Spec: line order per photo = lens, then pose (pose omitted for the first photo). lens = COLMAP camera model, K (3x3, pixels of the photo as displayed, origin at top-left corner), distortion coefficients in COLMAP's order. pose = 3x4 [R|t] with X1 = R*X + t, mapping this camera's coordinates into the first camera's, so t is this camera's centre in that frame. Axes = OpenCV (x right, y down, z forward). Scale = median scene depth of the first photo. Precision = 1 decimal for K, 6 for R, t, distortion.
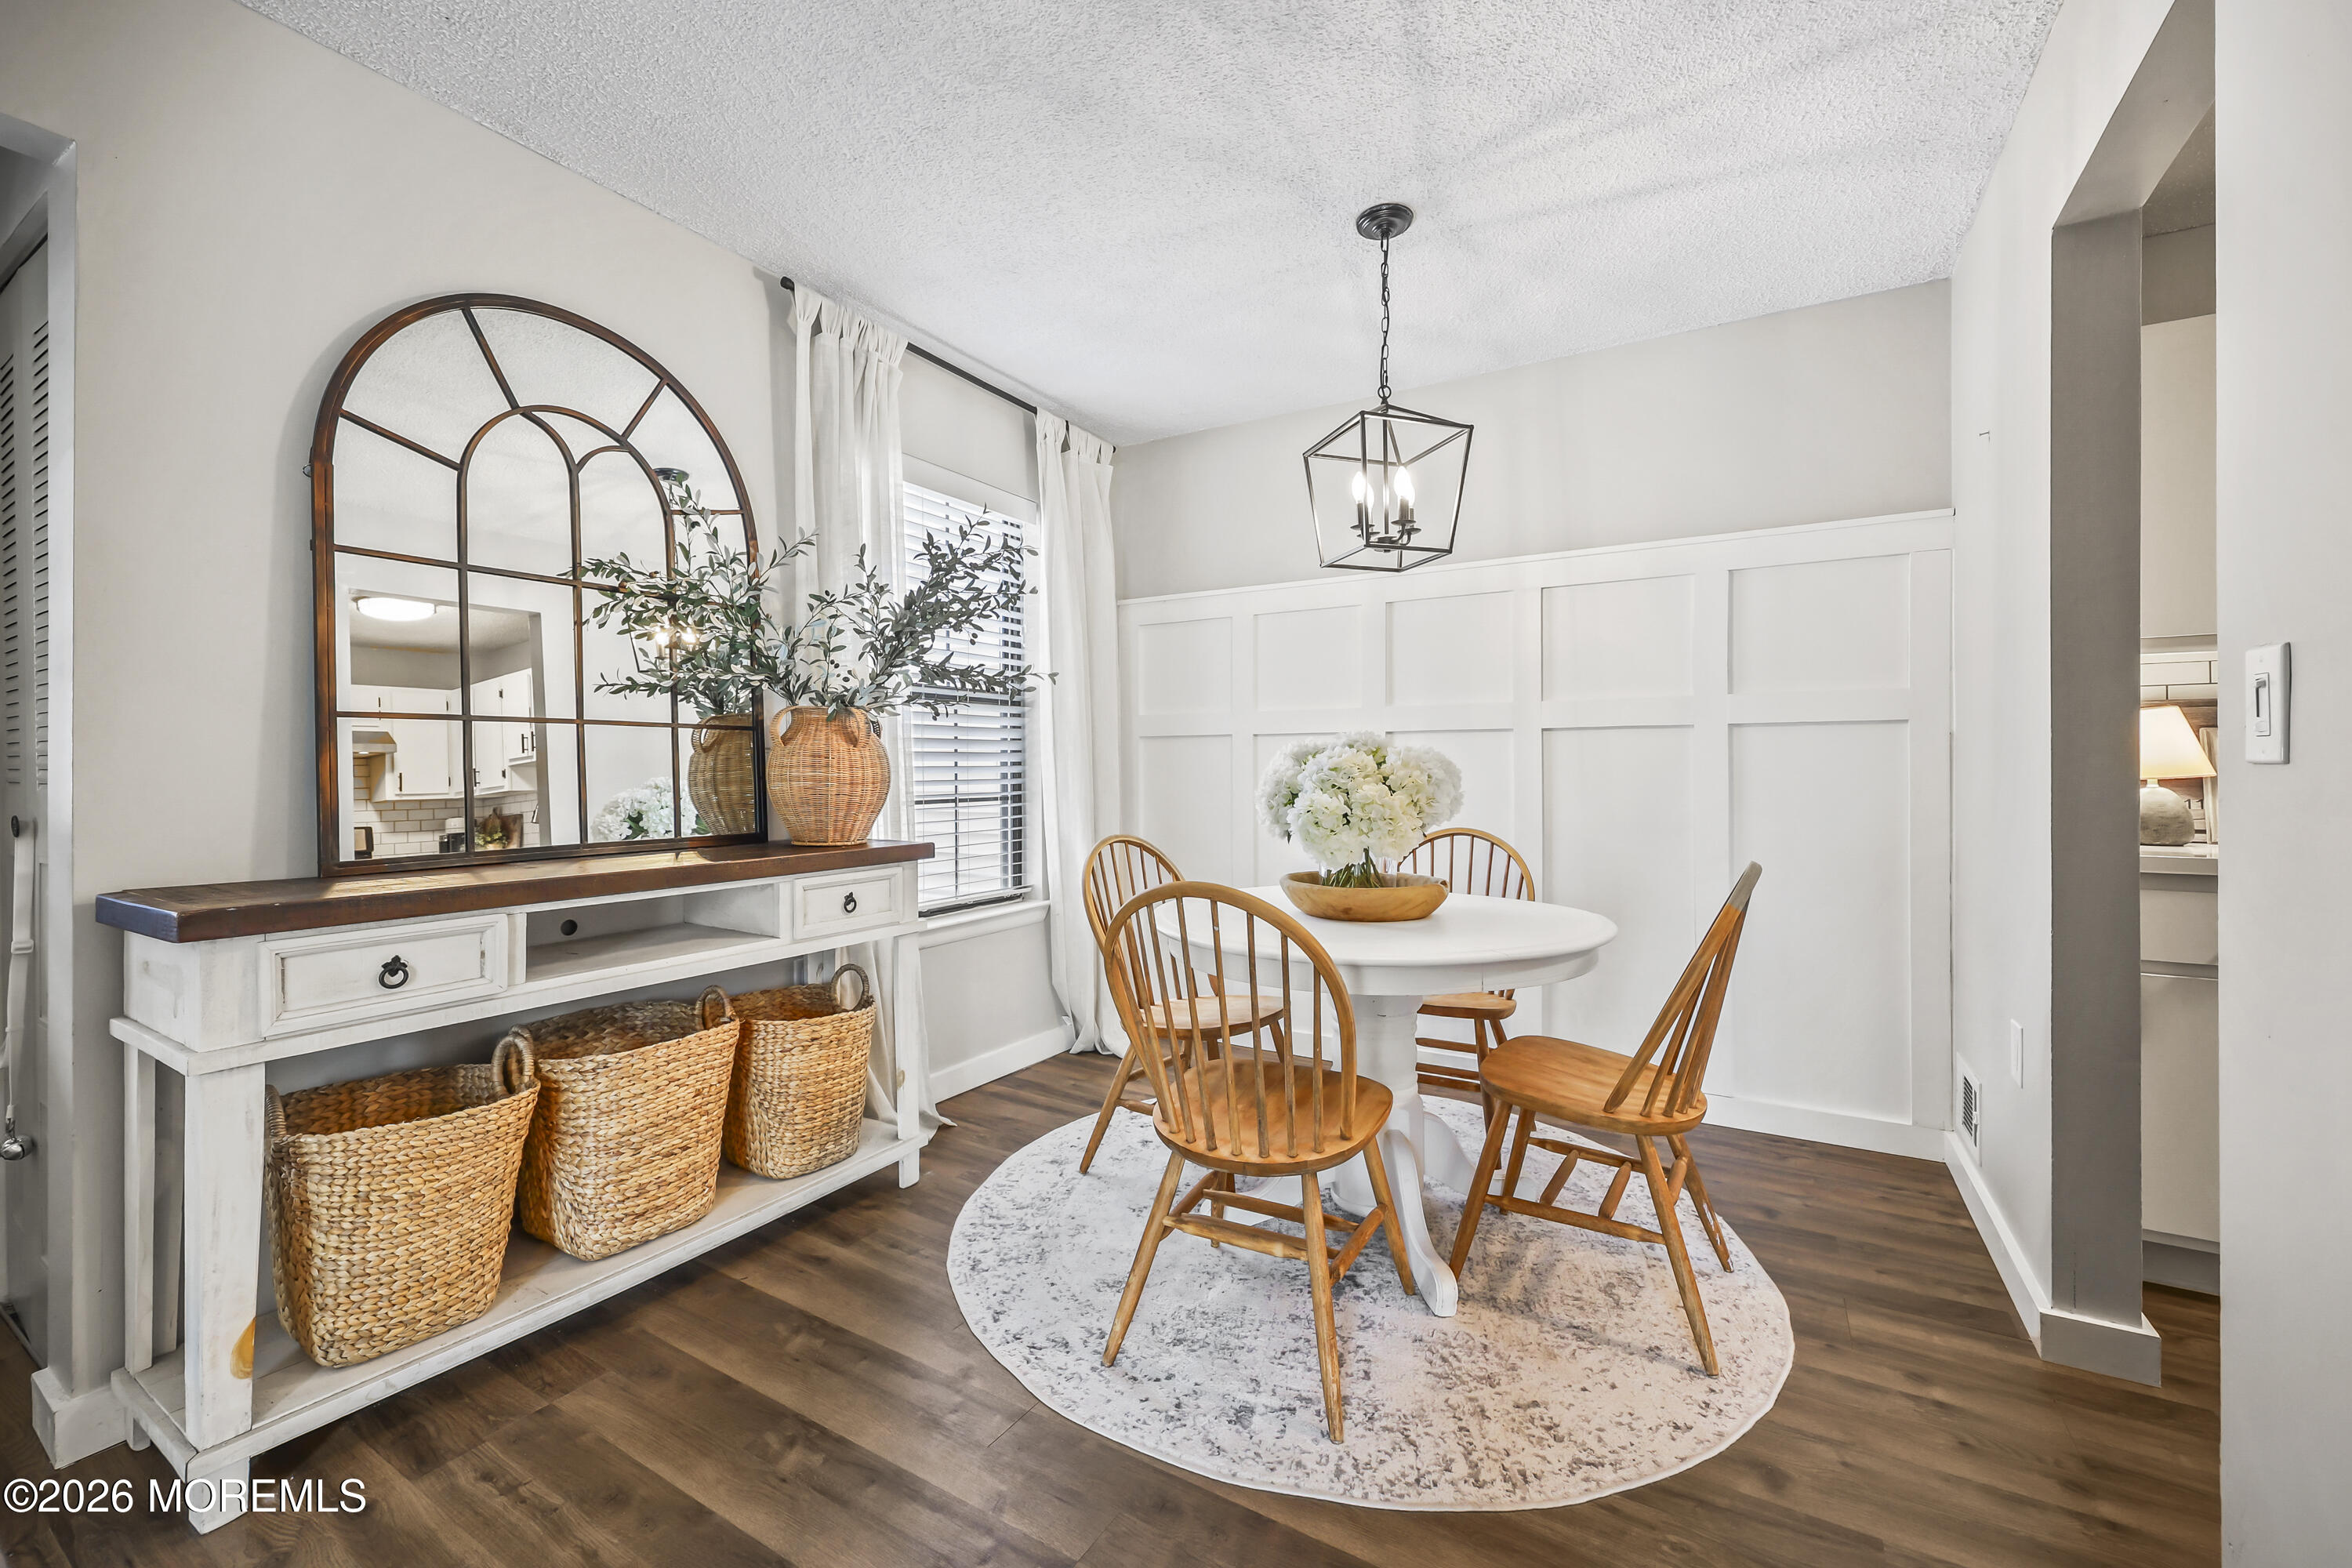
lens RADIAL K [[959.9, 0, 1176.8], [0, 959.9, 771.7], [0, 0, 1]] dist [0.001208, -0.000049]
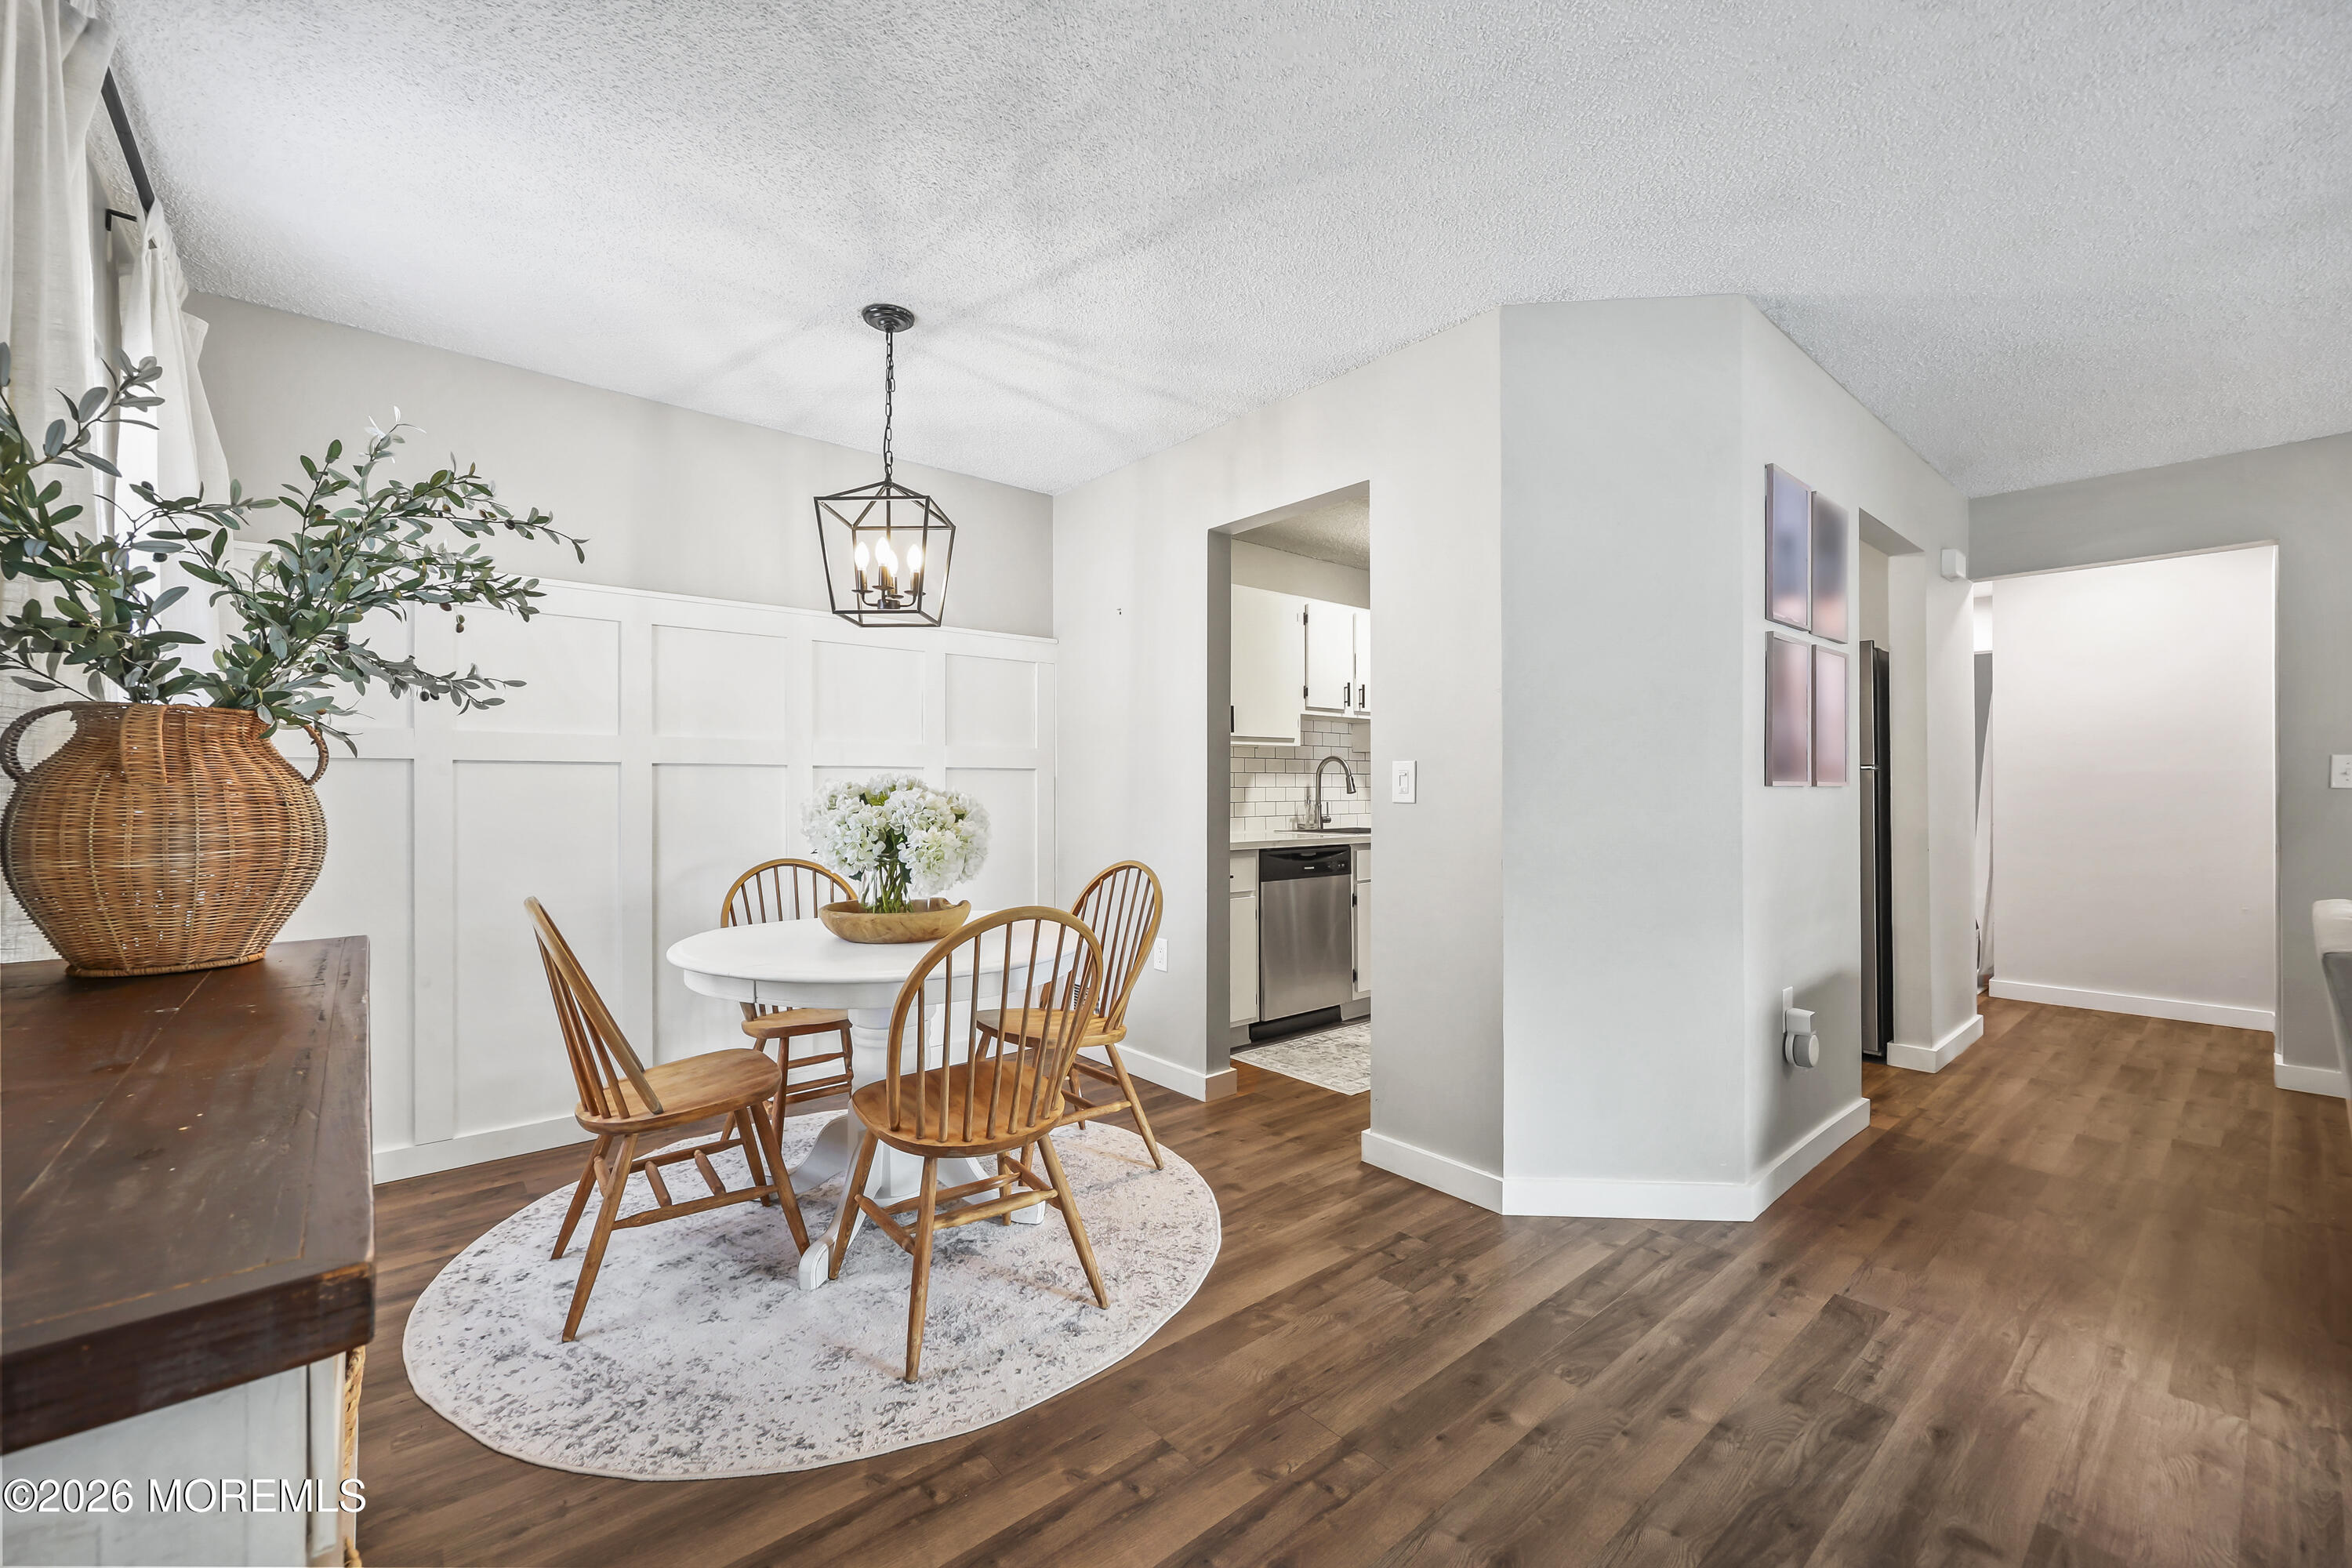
lens RADIAL K [[959.9, 0, 1172.1], [0, 959.9, 787.1], [0, 0, 1]] dist [0.001208, -0.000049]
pose [[0.320044, -0.000030, 0.947403, -0.914552], [0.007863, 0.999966, -0.002625, -0.023603], [-0.947370, 0.008290, 0.320033, 0.405893]]
